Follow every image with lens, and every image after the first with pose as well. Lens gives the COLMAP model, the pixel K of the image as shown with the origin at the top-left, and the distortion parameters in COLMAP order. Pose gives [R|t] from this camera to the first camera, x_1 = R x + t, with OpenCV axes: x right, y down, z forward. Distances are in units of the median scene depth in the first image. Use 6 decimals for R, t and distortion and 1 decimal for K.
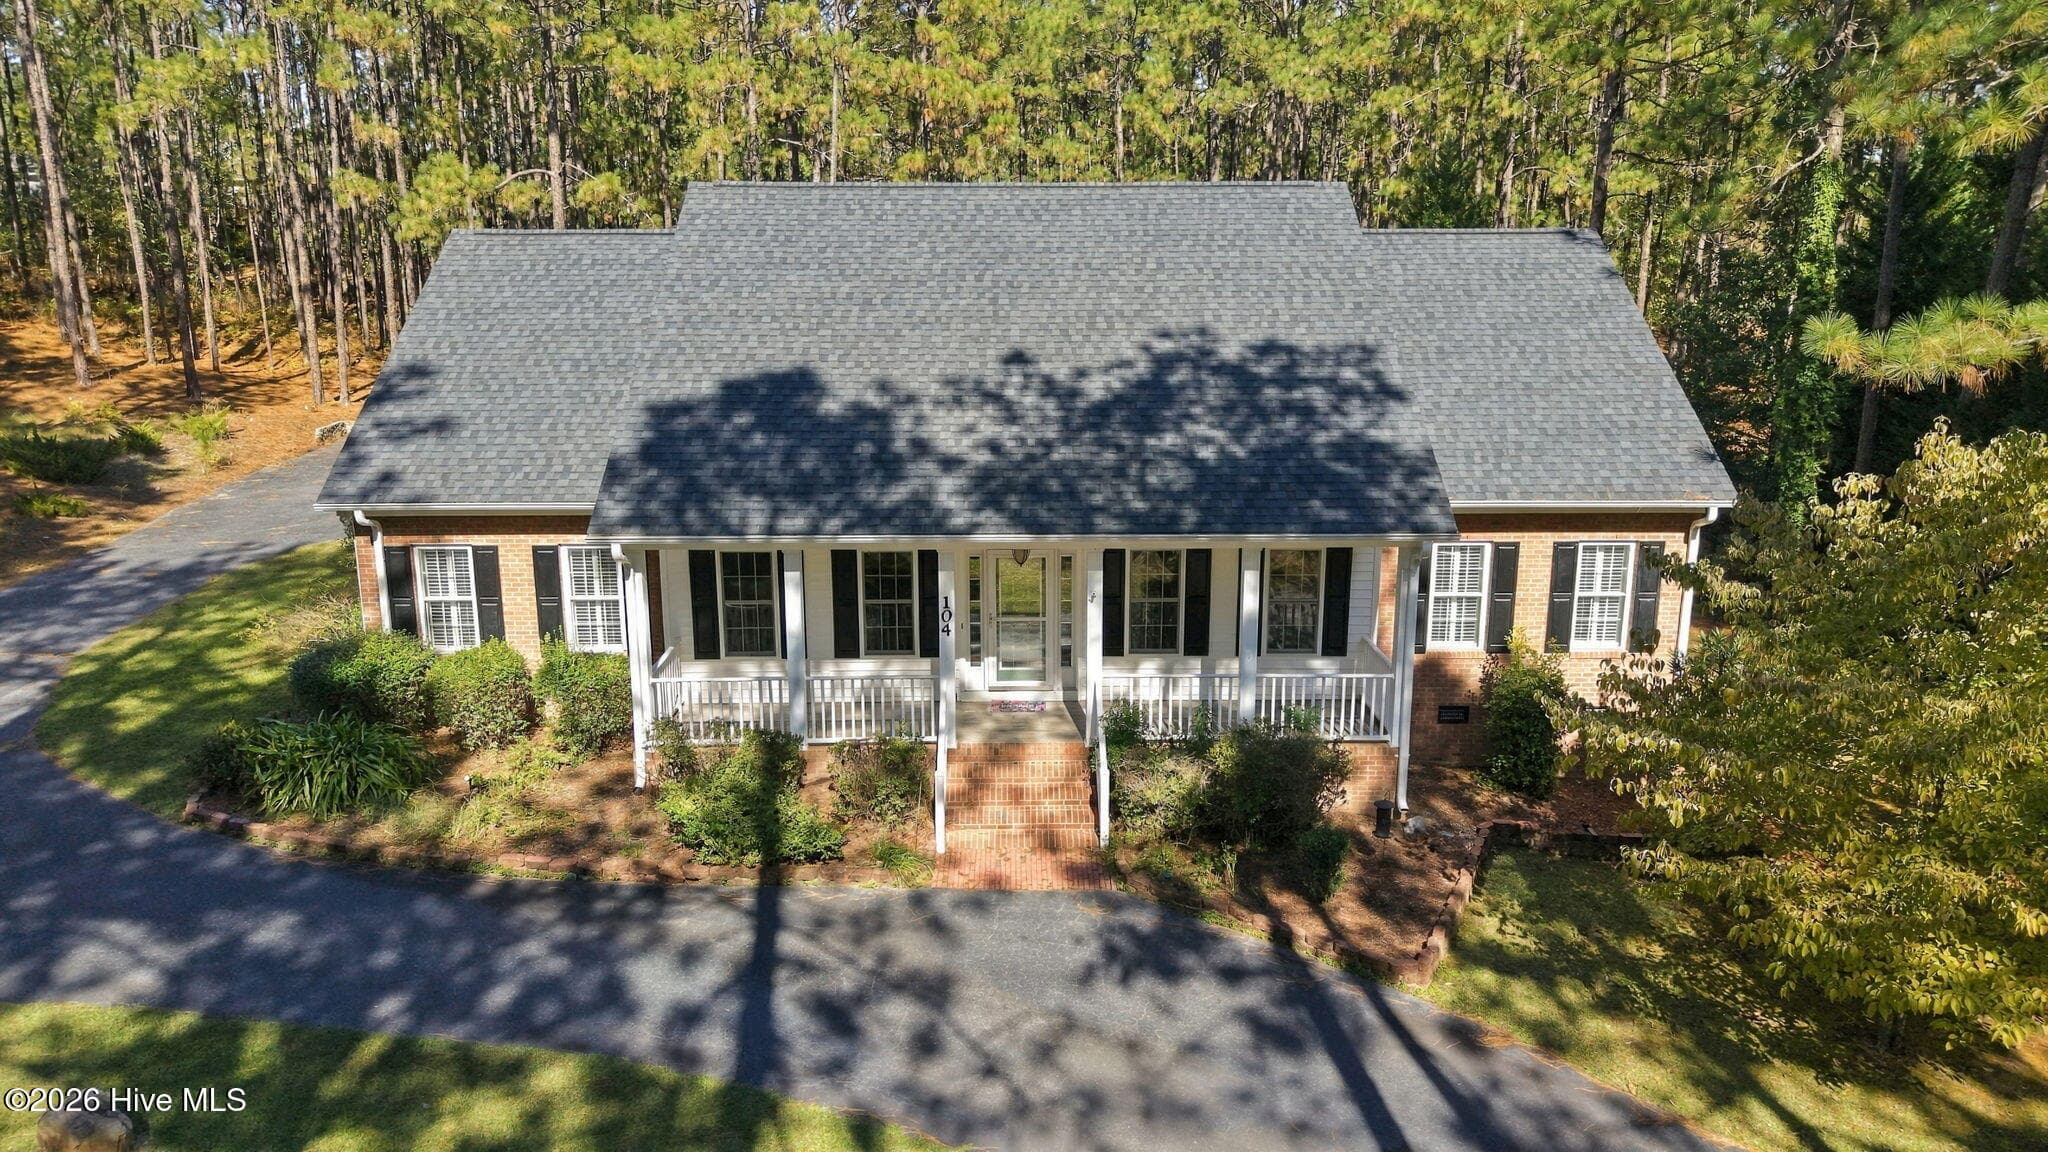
lens RADIAL K [[1339.6, 0, 1016.8], [0, 1339.6, 581.0], [0, 0, 1]] dist [0.009825, -0.003389]
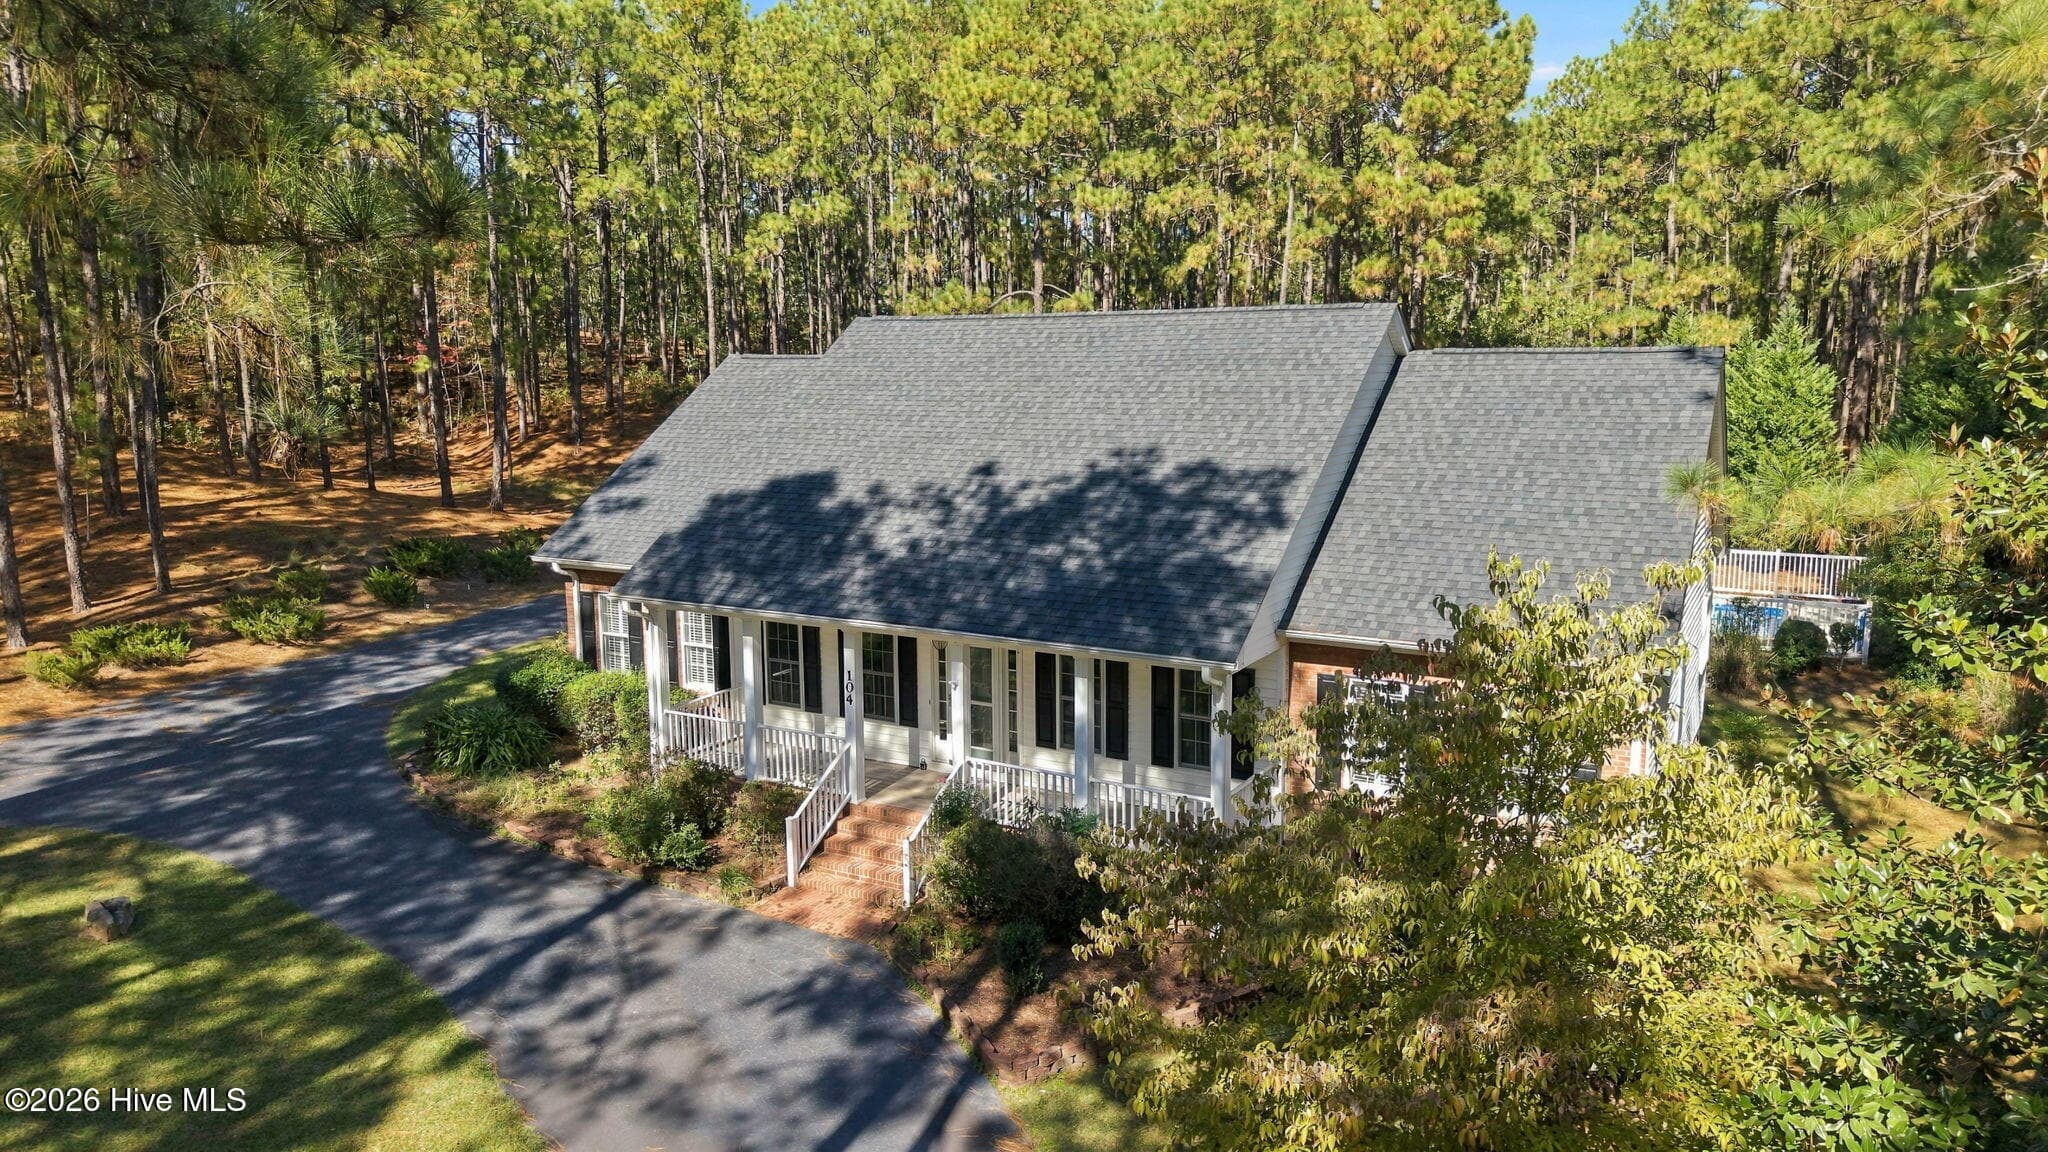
lens RADIAL K [[1339.6, 0, 1016.0], [0, 1339.6, 582.7], [0, 0, 1]] dist [0.009825, -0.003389]
pose [[0.860320, 0.078928, -0.503606, 0.608715], [-0.112718, 0.992940, -0.036937, -0.035138], [0.497136, 0.088543, 0.863143, 0.057561]]
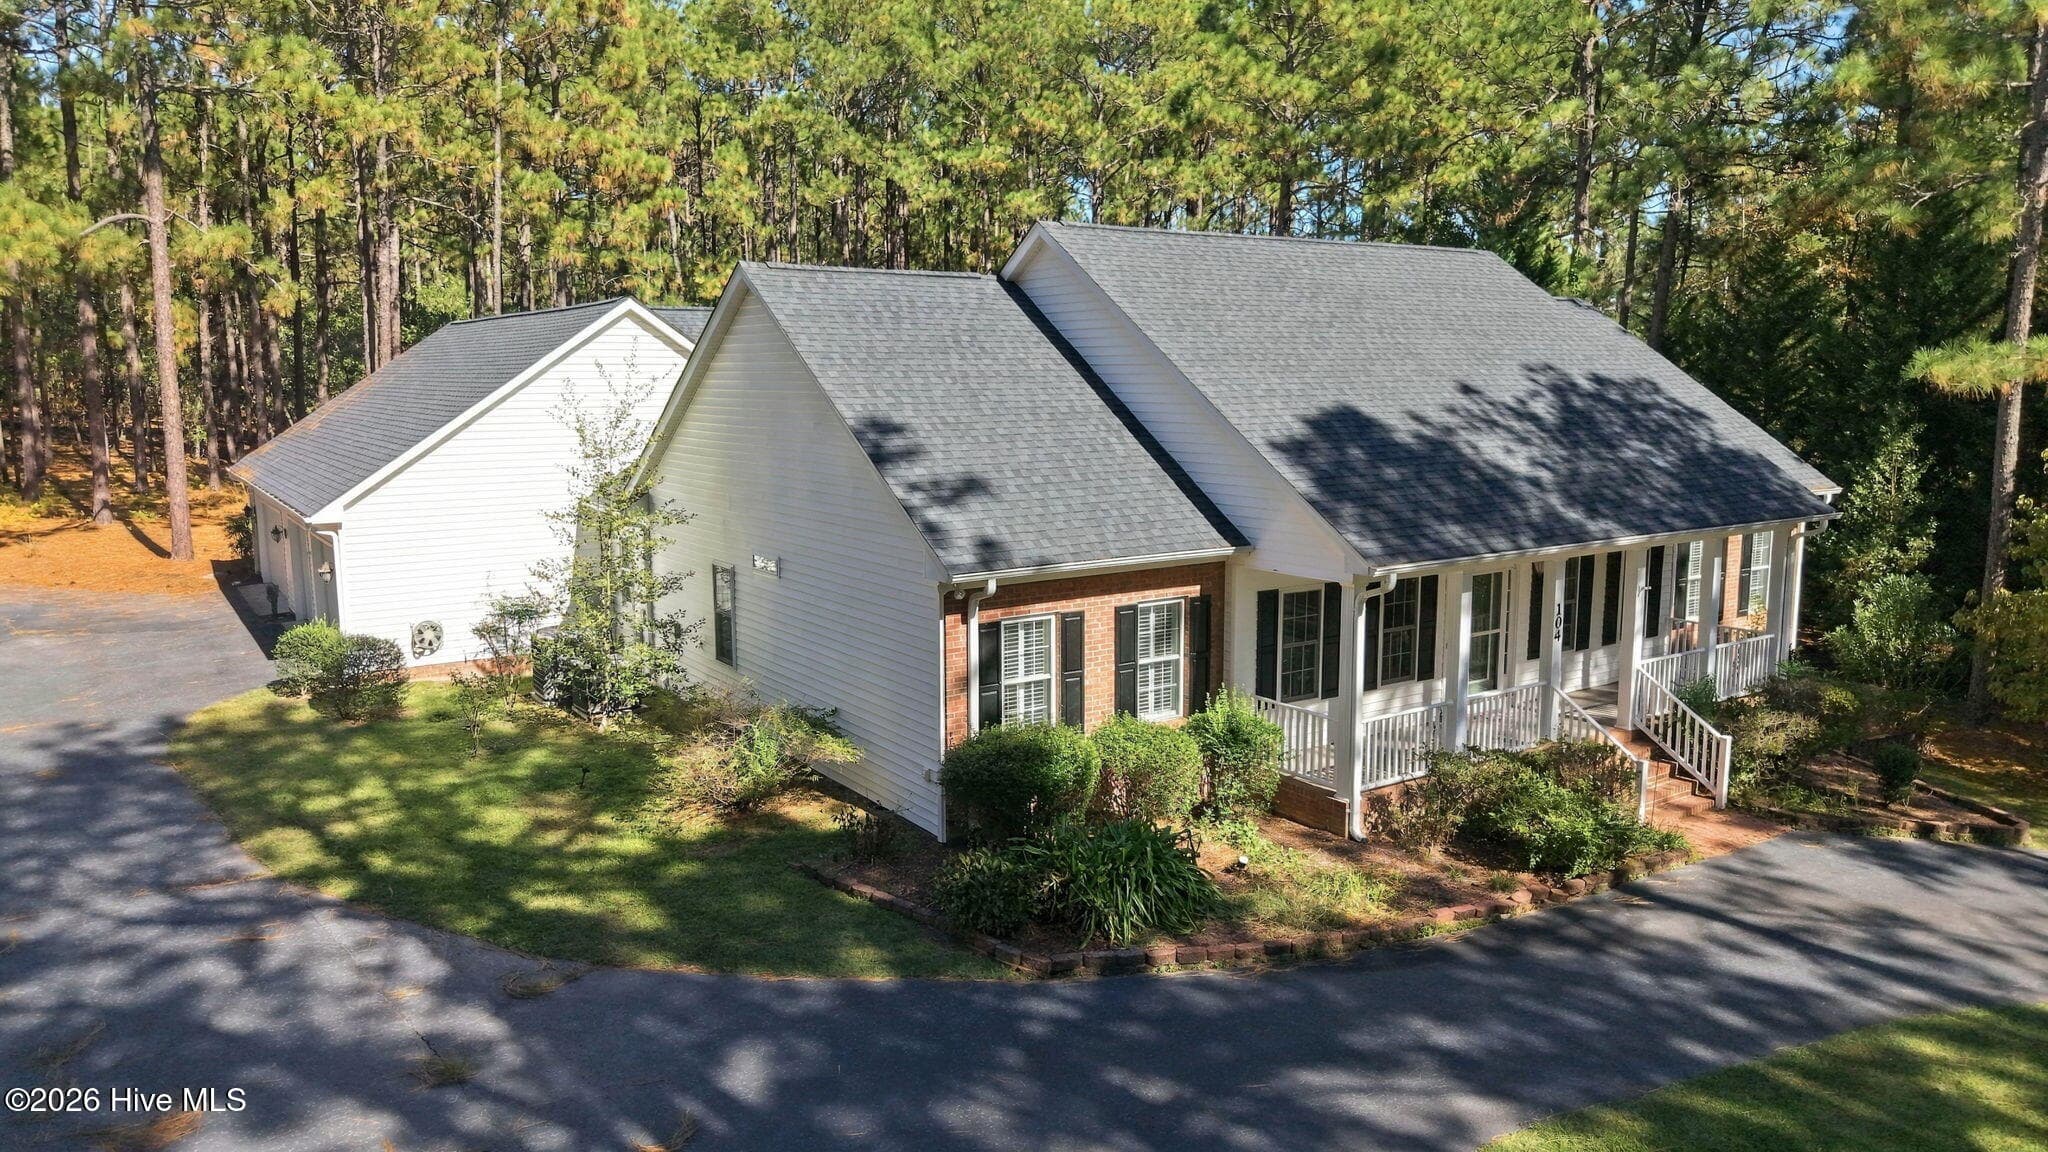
lens RADIAL K [[1339.6, 0, 1017.3], [0, 1339.6, 574.9], [0, 0, 1]] dist [0.009825, -0.003389]
pose [[0.825698, -0.068314, 0.559960, -0.935459], [0.129487, 0.989088, -0.070270, 0.006070], [-0.549050, 0.130529, 0.825534, 0.330927]]
